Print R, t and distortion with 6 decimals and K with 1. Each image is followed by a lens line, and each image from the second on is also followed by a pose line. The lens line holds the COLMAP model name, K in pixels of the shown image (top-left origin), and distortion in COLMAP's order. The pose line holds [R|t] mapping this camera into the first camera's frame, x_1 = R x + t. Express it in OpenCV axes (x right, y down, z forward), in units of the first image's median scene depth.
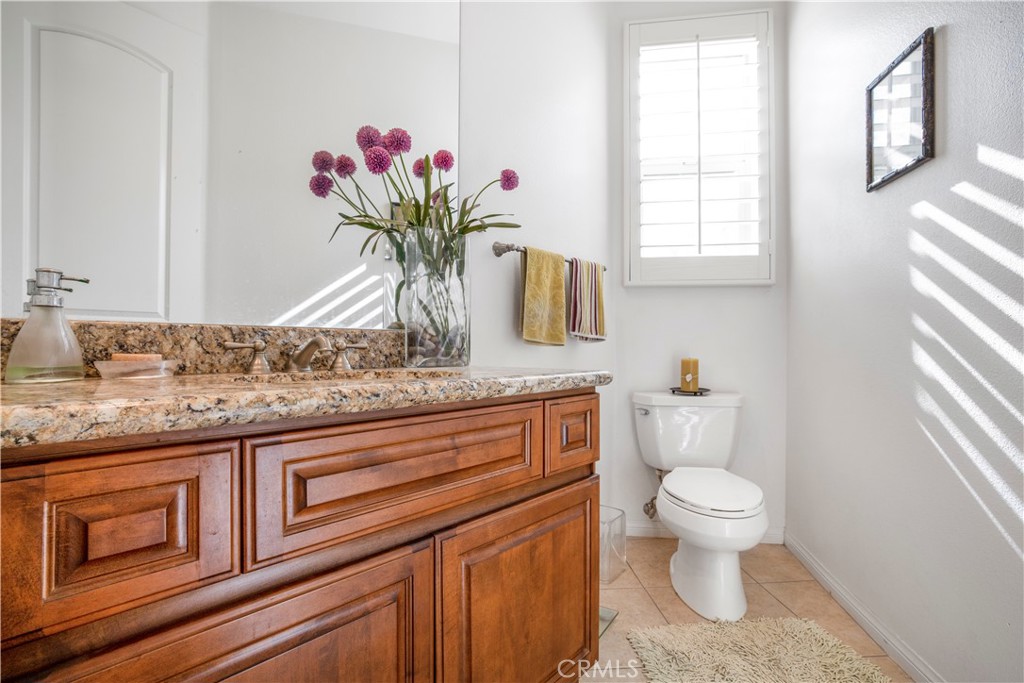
lens RADIAL K [[493.4, 0, 512.0], [0, 493.4, 341.5], [0, 0, 1]] dist [-0.002739, 0.008641]
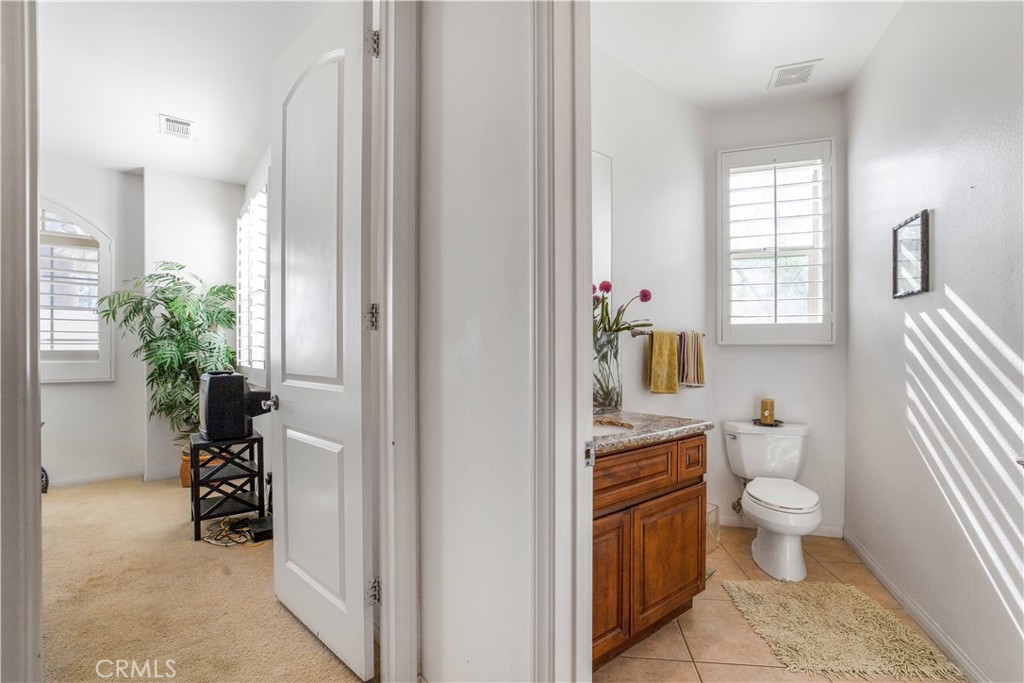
lens RADIAL K [[486.6, 0, 512.0], [0, 486.6, 341.5], [0, 0, 1]] dist [0.000321, 0.000152]
pose [[0.987511, 0.001519, -0.157545, -0.177810], [-0.000523, 0.999980, 0.006364, -0.180830], [0.157552, -0.006202, 0.987491, -0.614580]]
